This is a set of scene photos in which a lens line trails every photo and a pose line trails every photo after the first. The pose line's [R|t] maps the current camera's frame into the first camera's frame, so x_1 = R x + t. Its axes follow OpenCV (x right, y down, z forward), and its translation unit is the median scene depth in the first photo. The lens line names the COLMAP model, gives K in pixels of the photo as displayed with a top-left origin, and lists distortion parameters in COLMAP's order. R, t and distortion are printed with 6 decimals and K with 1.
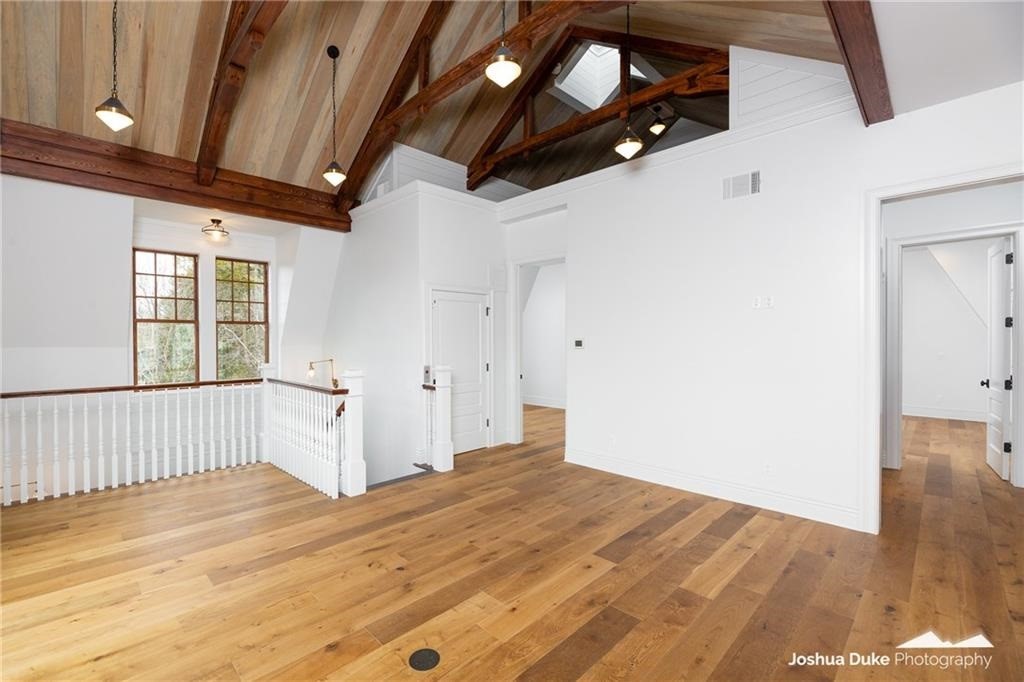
lens RADIAL K [[424.3, 0, 499.5], [0, 424.3, 342.7], [0, 0, 1]] dist [-0.007092, -0.001567]
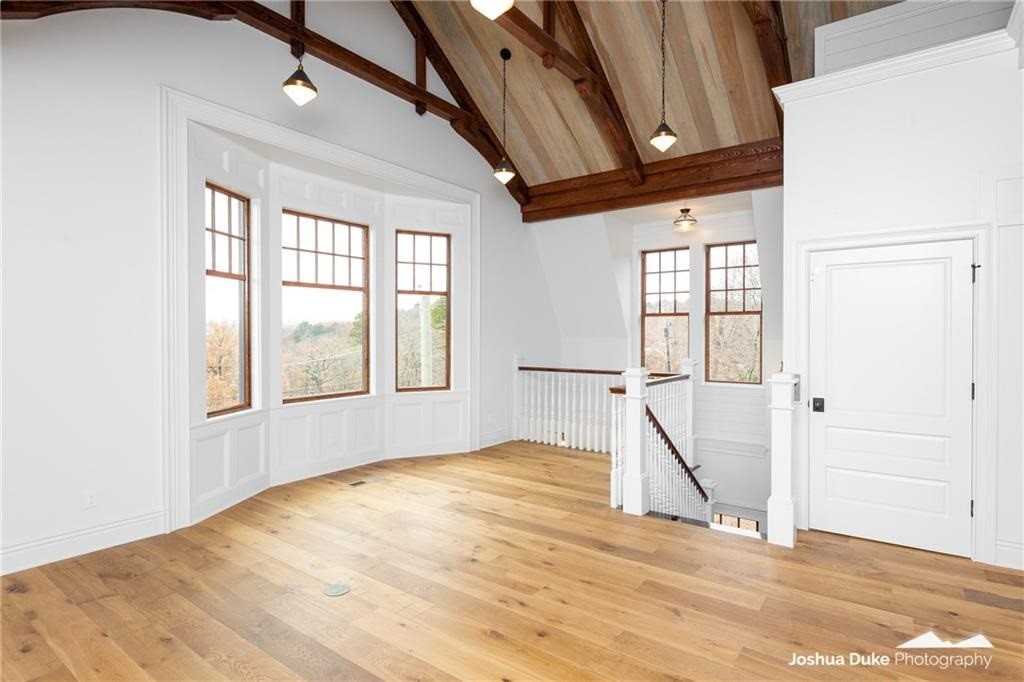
lens RADIAL K [[530.2, 0, 514.6], [0, 530.2, 333.6], [0, 0, 1]] dist [-0.003401, 0.000392]
pose [[0.179746, 0.002625, -0.983710, 0.767094], [-0.007940, 0.999968, 0.001218, -0.003569], [0.983681, 0.007592, 0.179761, 0.653669]]
